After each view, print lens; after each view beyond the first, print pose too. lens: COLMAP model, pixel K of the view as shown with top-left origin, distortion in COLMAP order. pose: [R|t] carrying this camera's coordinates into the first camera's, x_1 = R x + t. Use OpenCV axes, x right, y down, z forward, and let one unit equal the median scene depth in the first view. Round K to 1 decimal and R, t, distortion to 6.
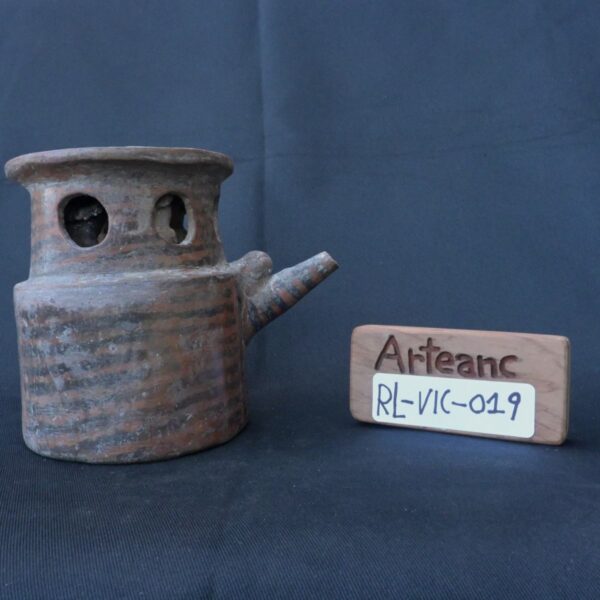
lens RADIAL K [[618.5, 0, 300.0], [0, 618.5, 300.0], [0, 0, 1]] dist [0.004508, -0.005572]
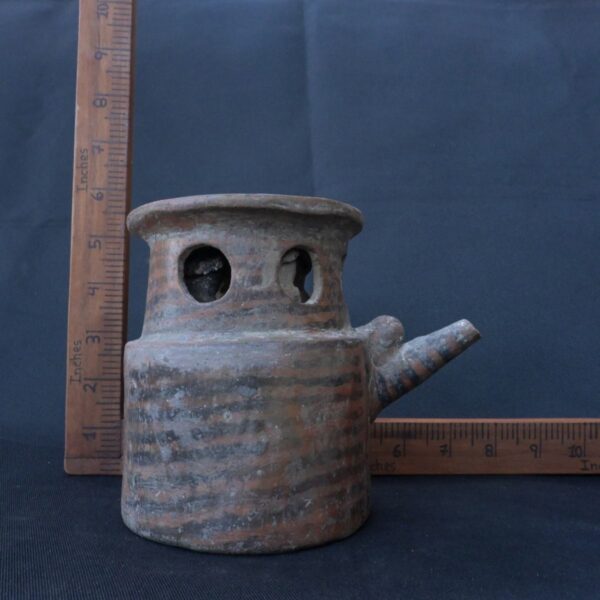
lens RADIAL K [[618.5, 0, 300.0], [0, 618.5, 300.0], [0, 0, 1]] dist [0.004508, -0.005572]
pose [[0.989199, 0.026706, -0.144123, -0.076180], [-0.046028, 0.990120, -0.132453, 0.025452], [0.139162, 0.137656, 0.980655, 0.124889]]
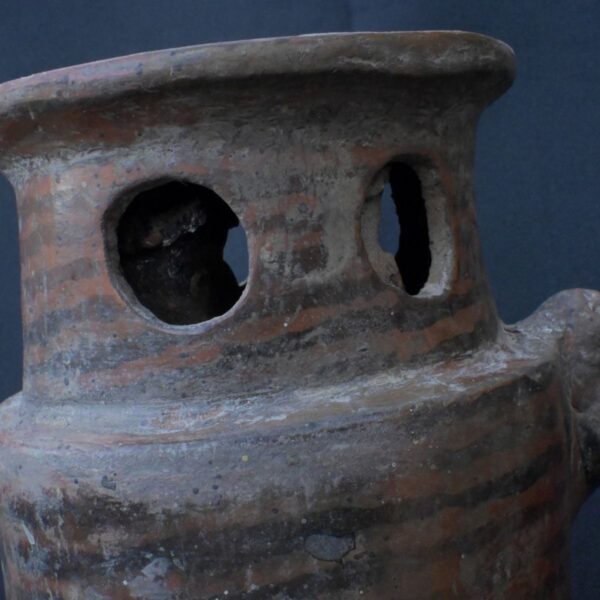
lens RADIAL K [[992.8, 0, 300.0], [0, 992.8, 300.0], [0, 0, 1]] dist [0.000461, -0.061230]
pose [[0.996581, -0.061330, -0.055358, -0.247455], [0.060859, 0.998095, -0.010163, -0.090277], [0.055876, 0.006760, 0.998415, 0.427119]]
